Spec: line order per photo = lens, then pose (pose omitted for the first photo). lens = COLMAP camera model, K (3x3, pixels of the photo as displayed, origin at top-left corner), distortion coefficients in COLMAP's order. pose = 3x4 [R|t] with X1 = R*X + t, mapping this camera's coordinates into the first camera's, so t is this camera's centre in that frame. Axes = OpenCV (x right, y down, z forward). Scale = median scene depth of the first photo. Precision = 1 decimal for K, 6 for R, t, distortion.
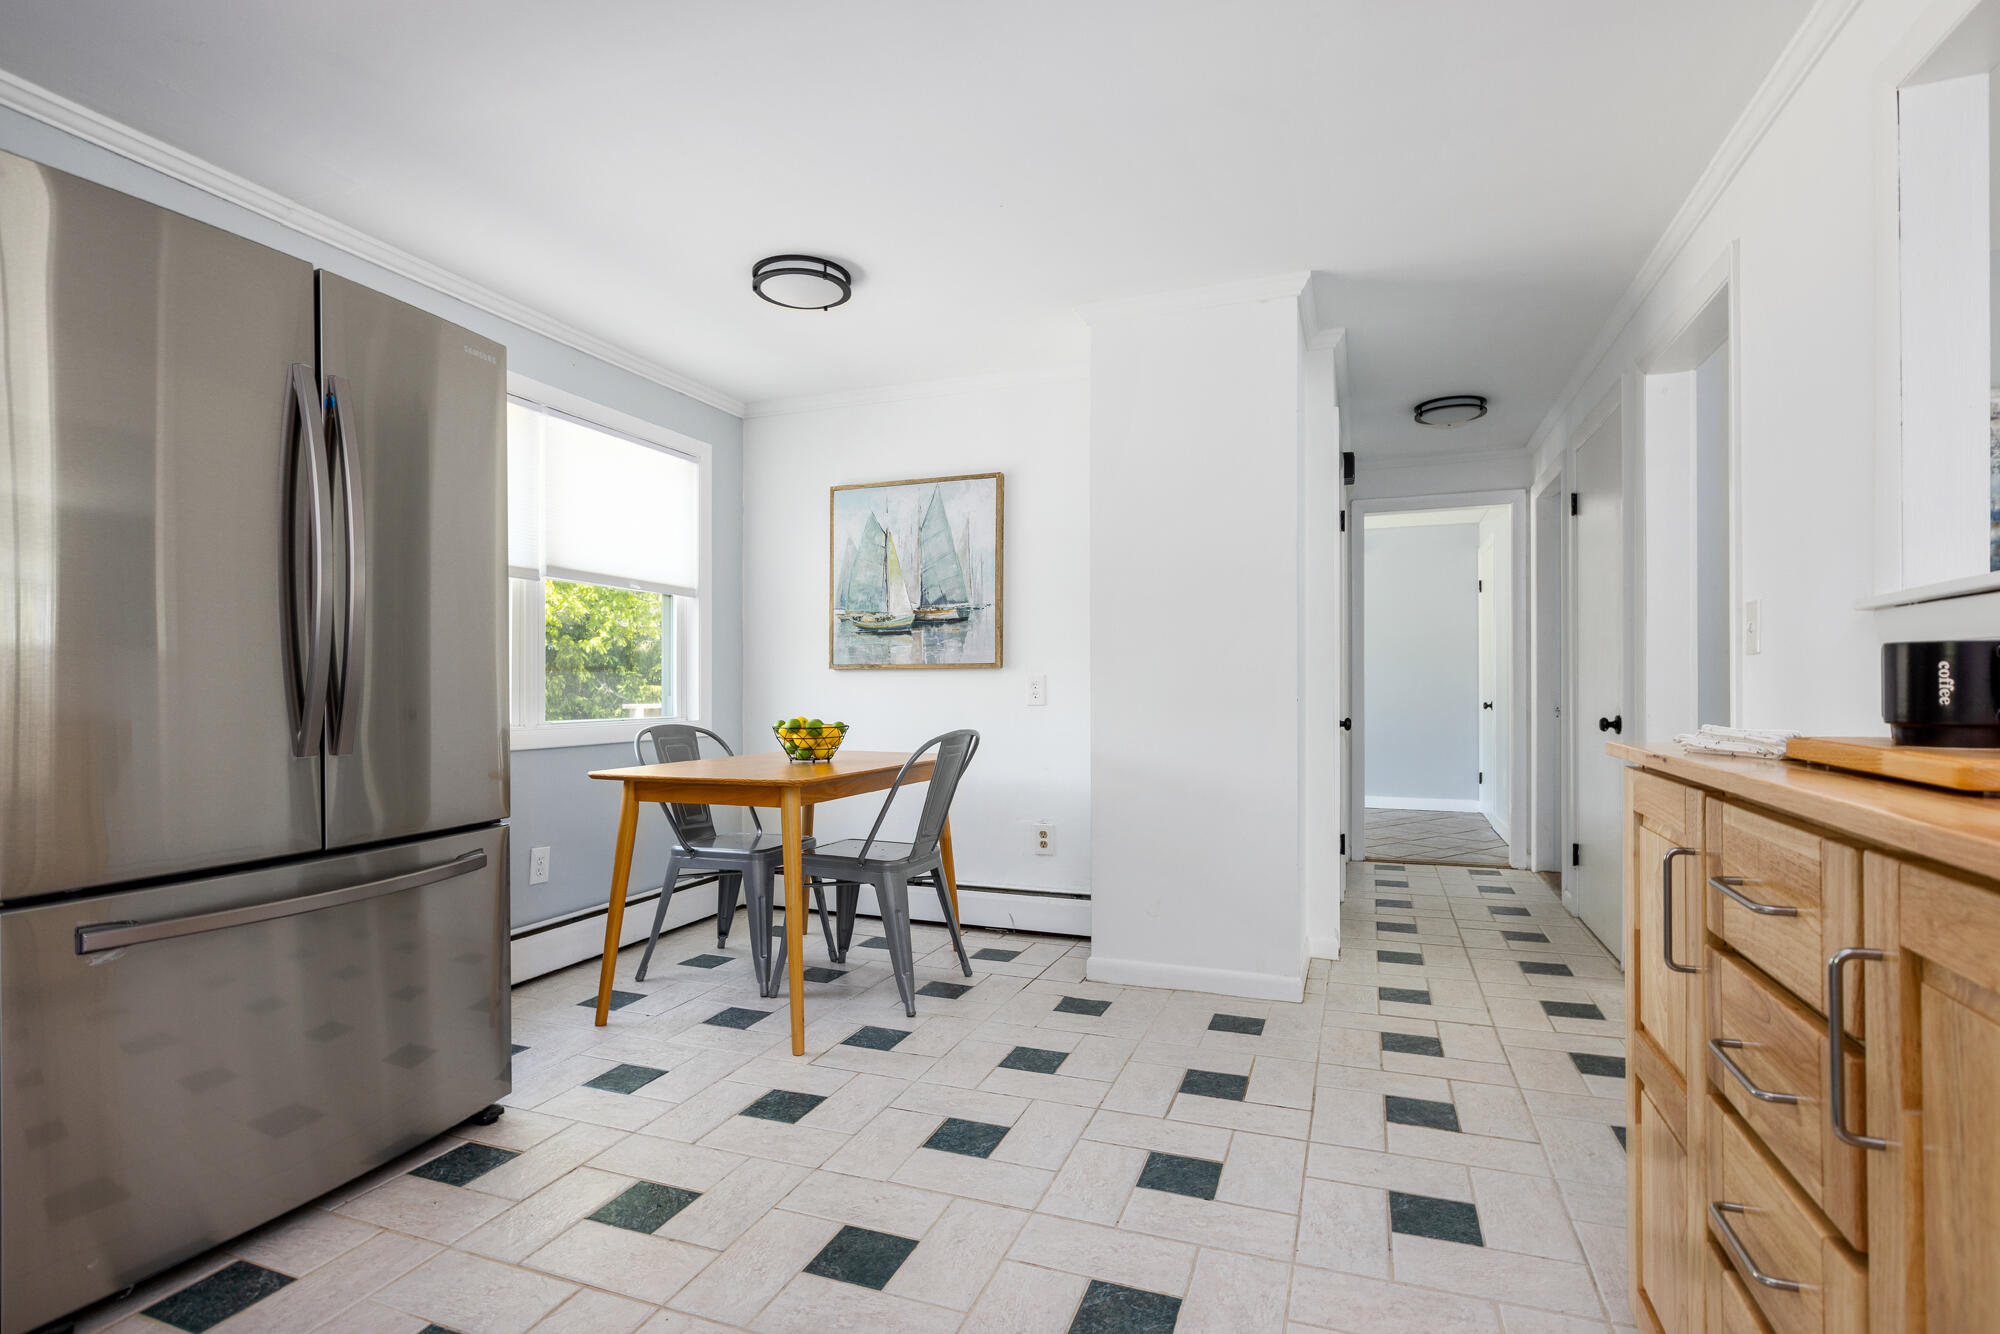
lens RADIAL K [[995.8, 0, 1000.1], [0, 995.8, 676.0], [0, 0, 1]] dist [0.000141, 0.000017]
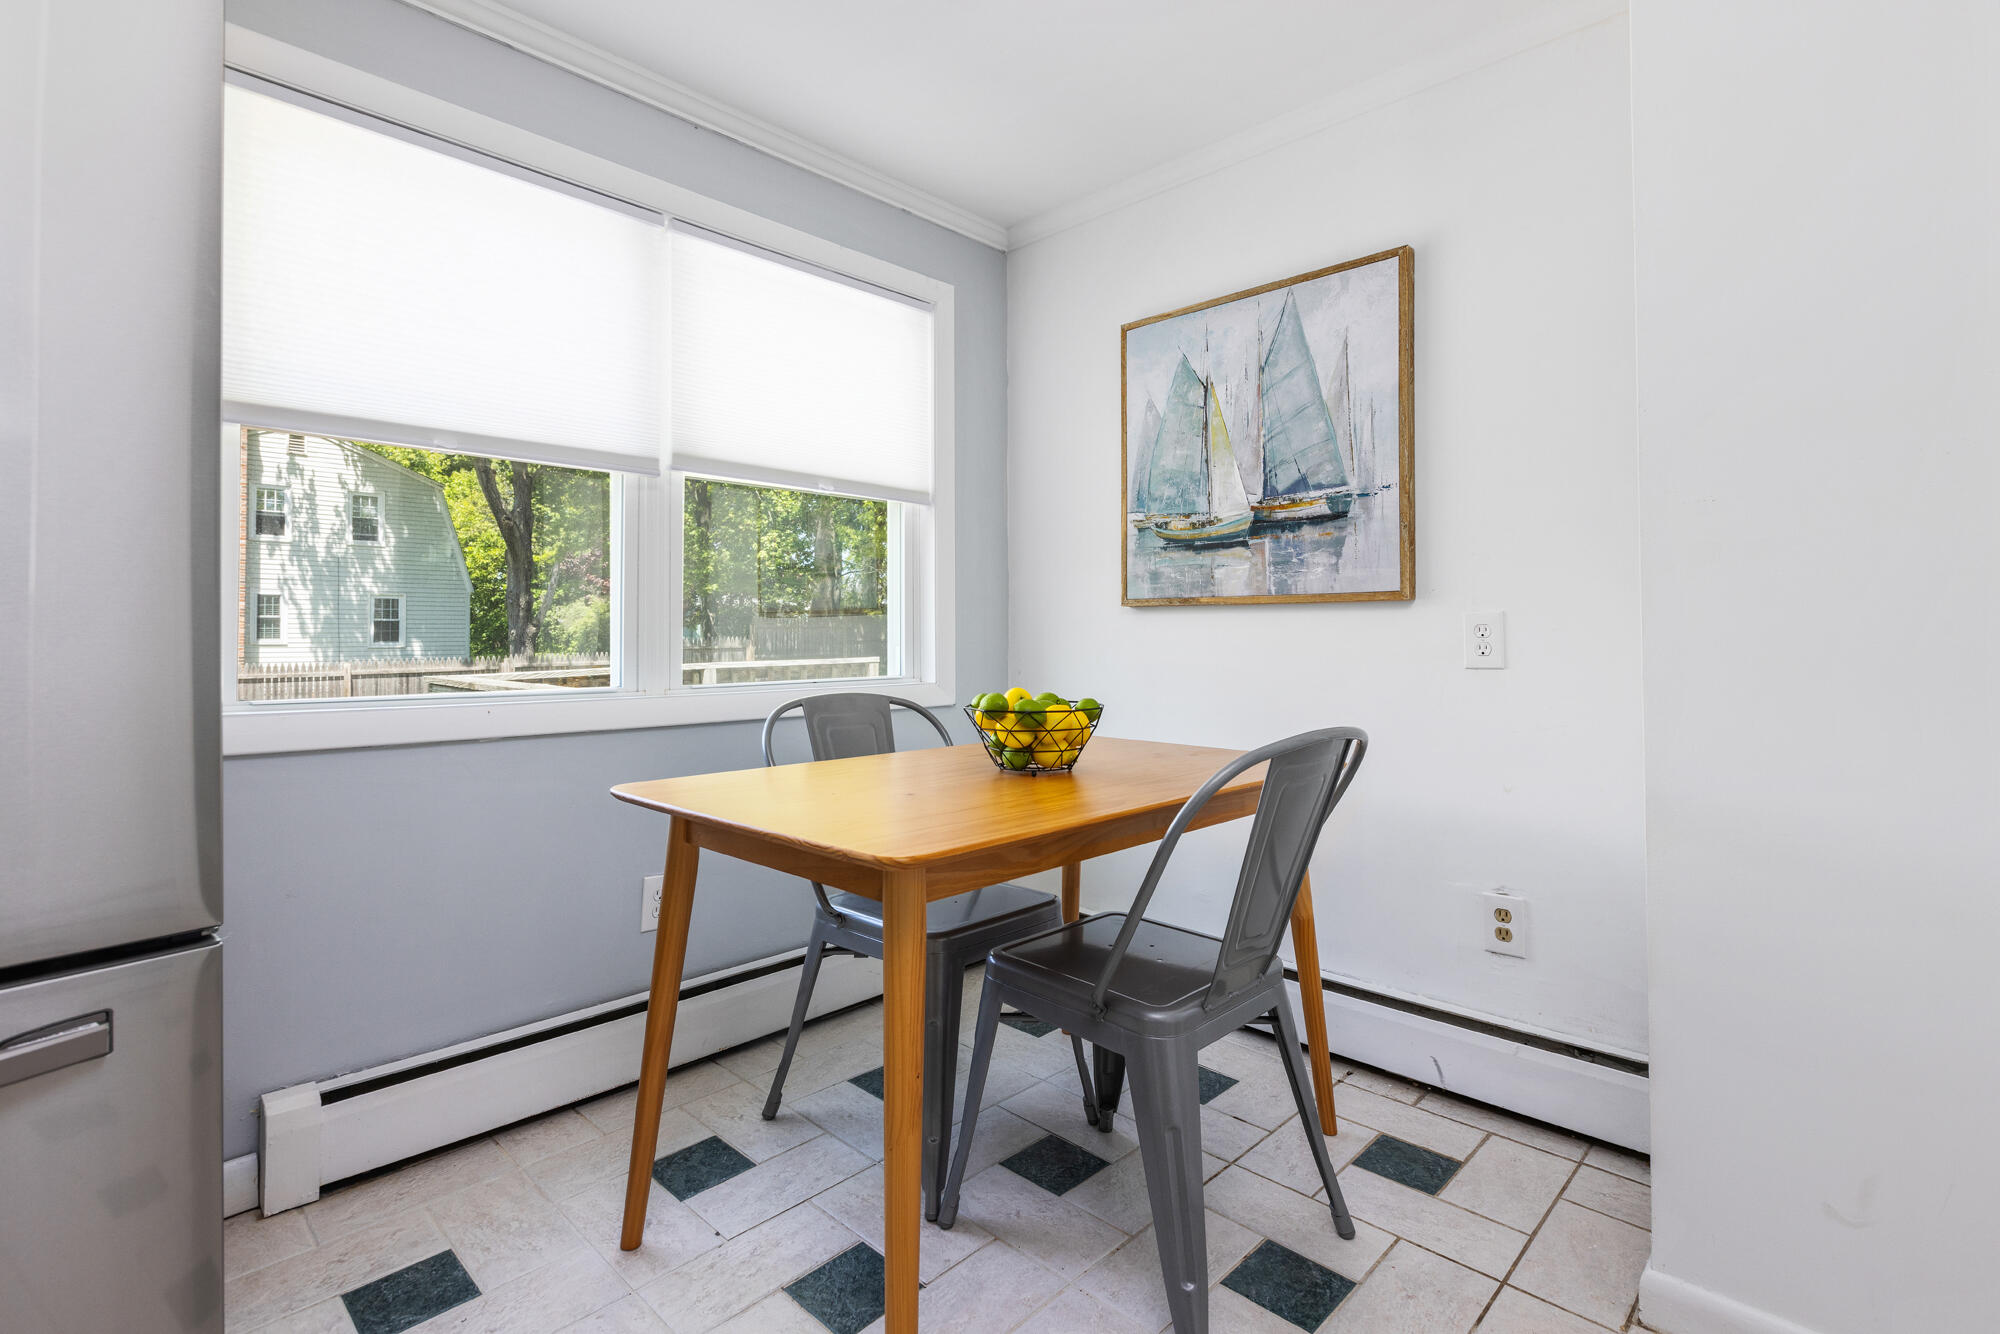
lens RADIAL K [[941.5, 0, 998.6], [0, 941.5, 611.6], [0, 0, 1]] dist [-0.004107, 0.000724]
pose [[0.918048, -0.009534, -0.396355, -0.002652], [0.004971, 0.999909, -0.012539, 0.003984], [0.396438, 0.009541, 0.918012, 0.424462]]
